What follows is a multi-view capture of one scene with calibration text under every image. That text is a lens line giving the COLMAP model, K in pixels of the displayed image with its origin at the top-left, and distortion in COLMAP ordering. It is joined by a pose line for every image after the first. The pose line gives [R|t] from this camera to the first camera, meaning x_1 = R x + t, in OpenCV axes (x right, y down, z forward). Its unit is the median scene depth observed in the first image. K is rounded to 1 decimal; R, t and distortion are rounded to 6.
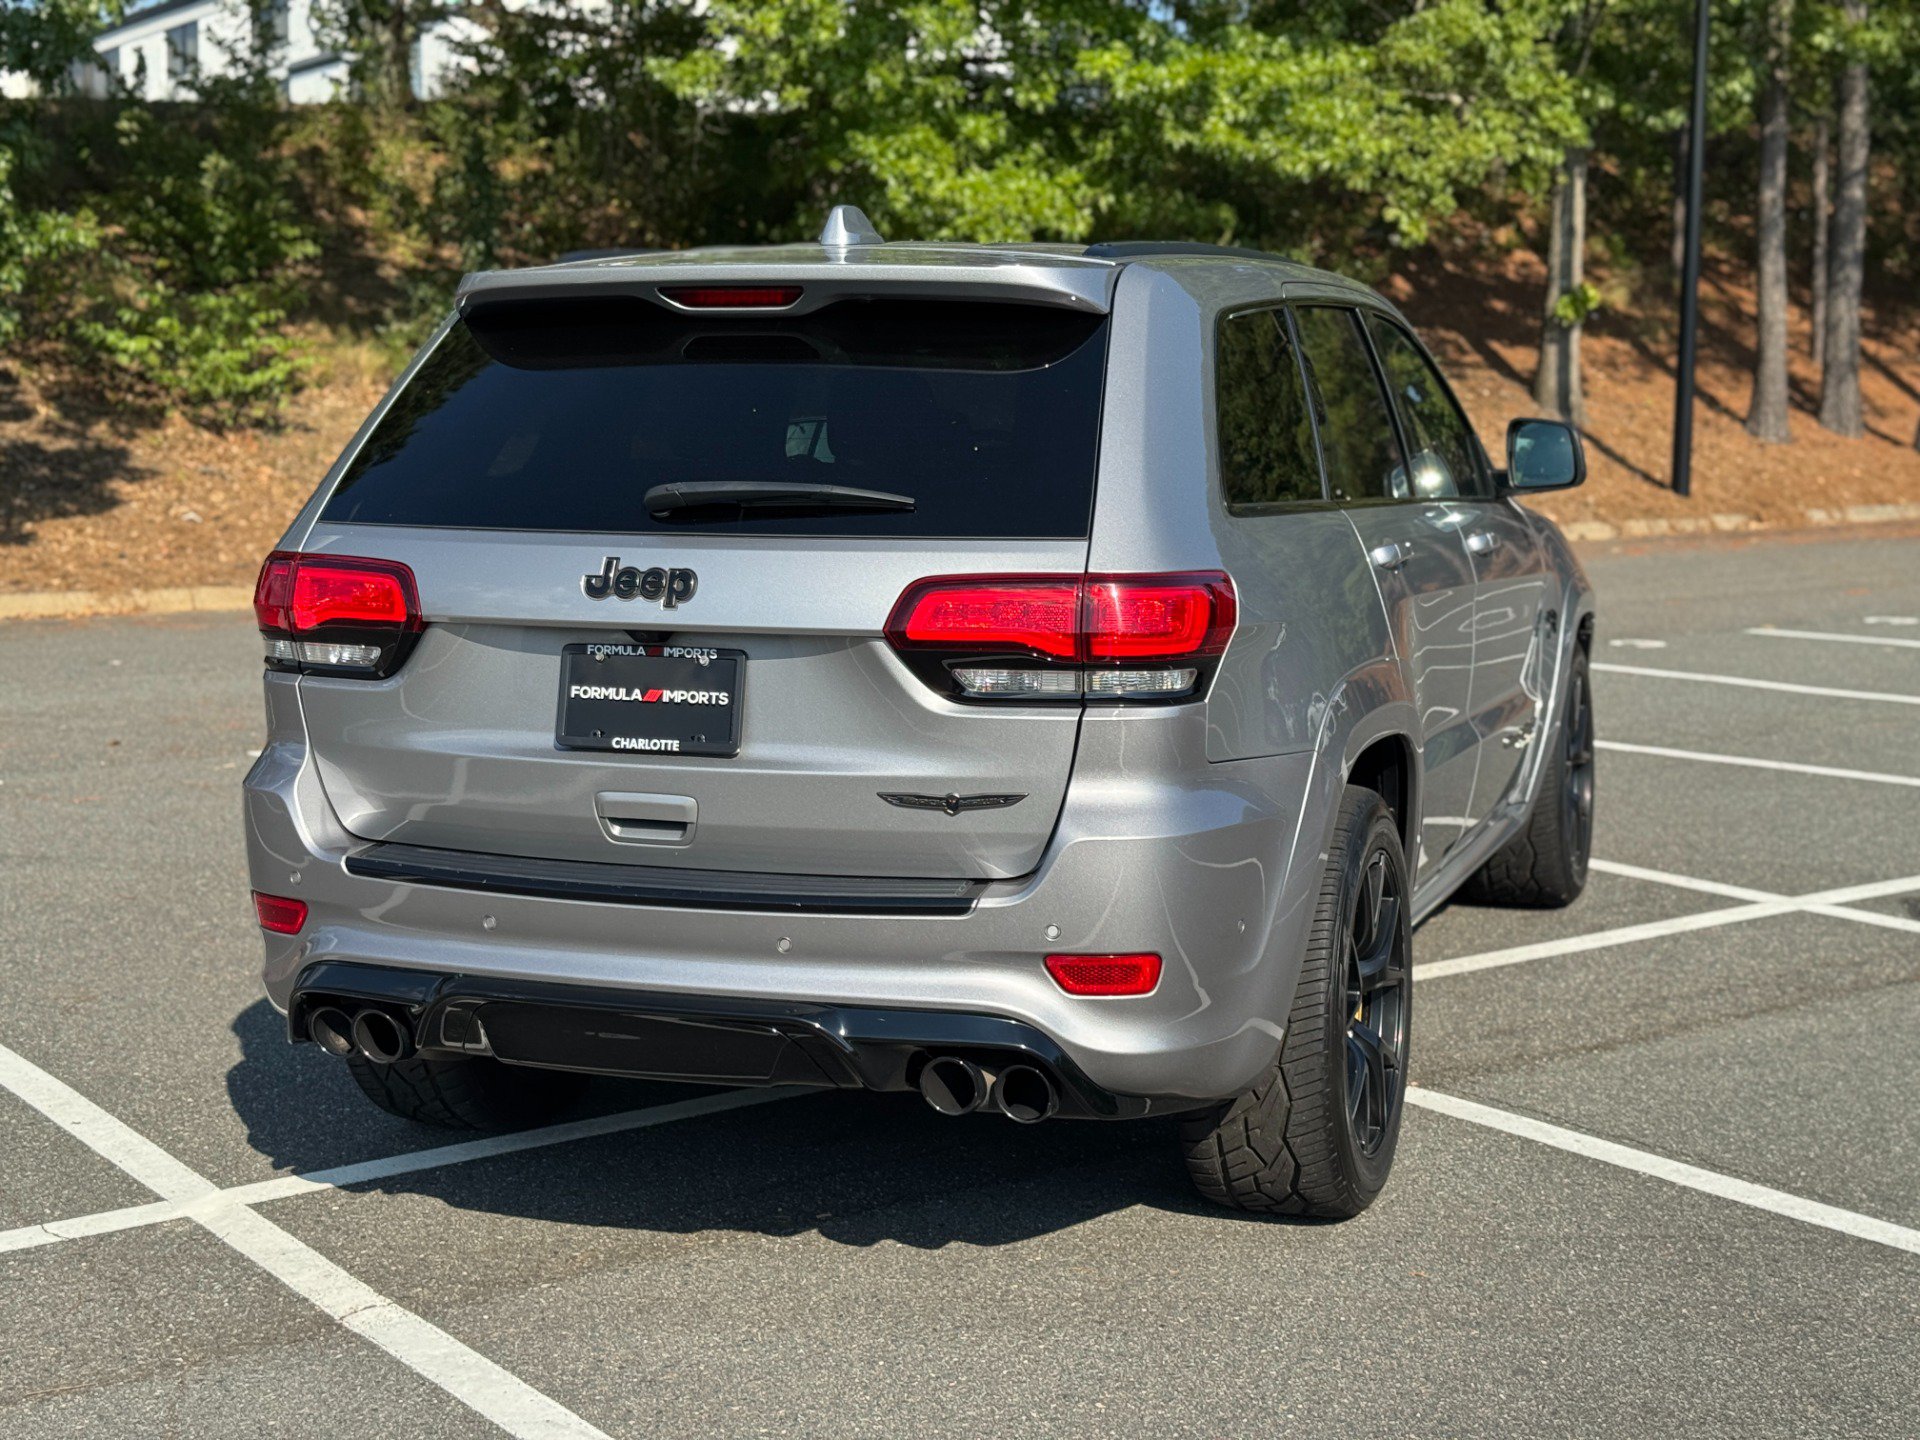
lens RADIAL K [[2666.1, 0, 960.0], [0, 2666.1, 720.0], [0, 0, 1]] dist [0.210524, -0.486699]
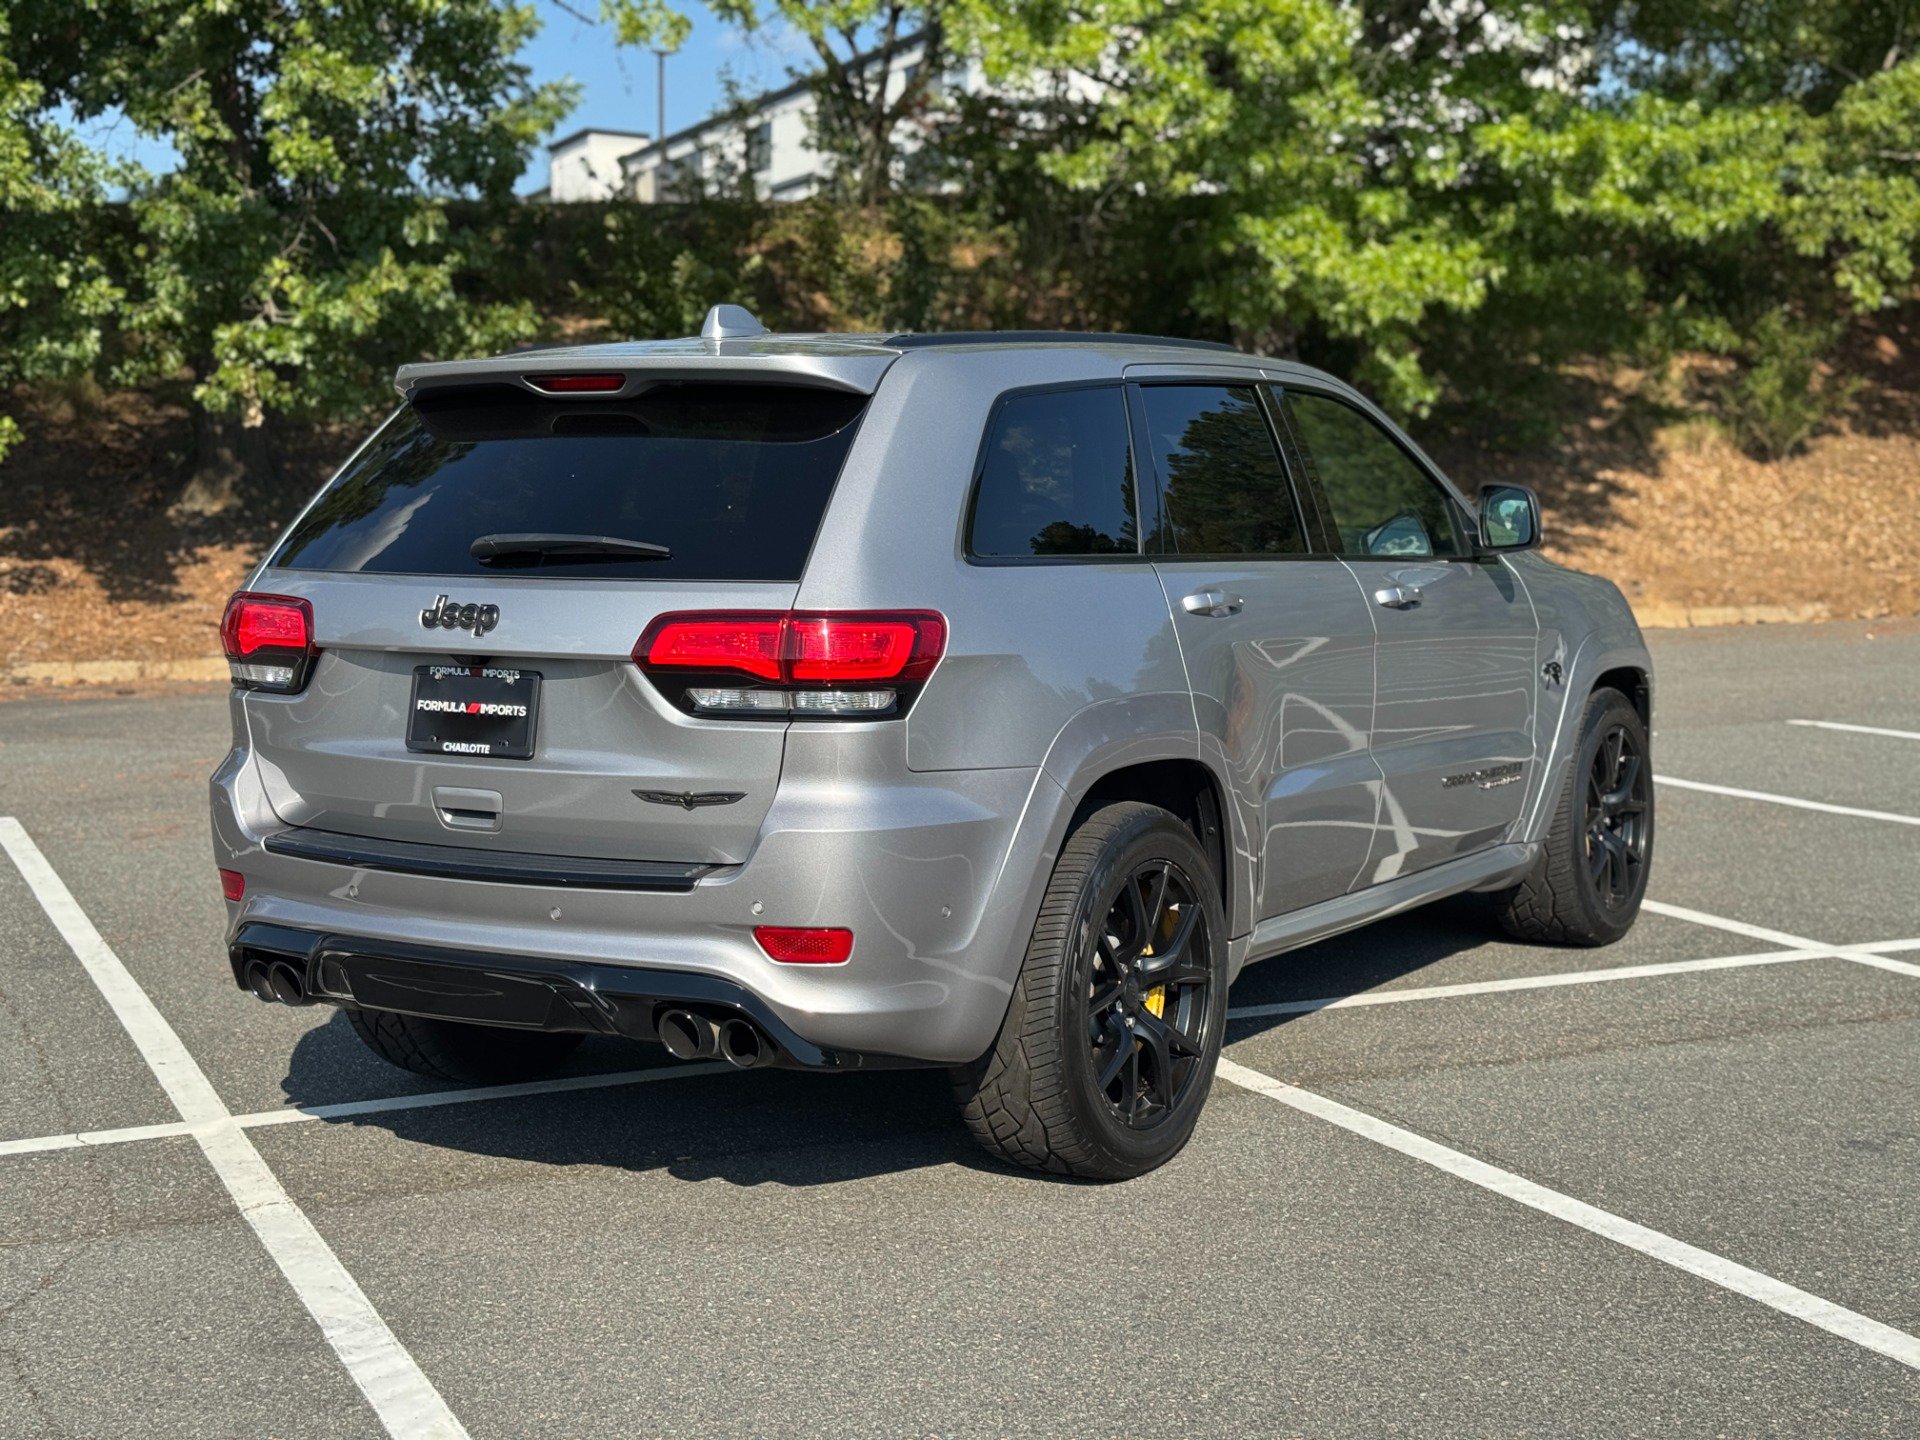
lens RADIAL K [[2666.1, 0, 960.0], [0, 2666.1, 720.0], [0, 0, 1]] dist [0.210524, -0.486699]
pose [[0.977914, 0.015986, -0.208396, 0.335437], [-0.021560, 0.999467, -0.024501, 0.020122], [0.207893, 0.028453, 0.977738, -0.143492]]
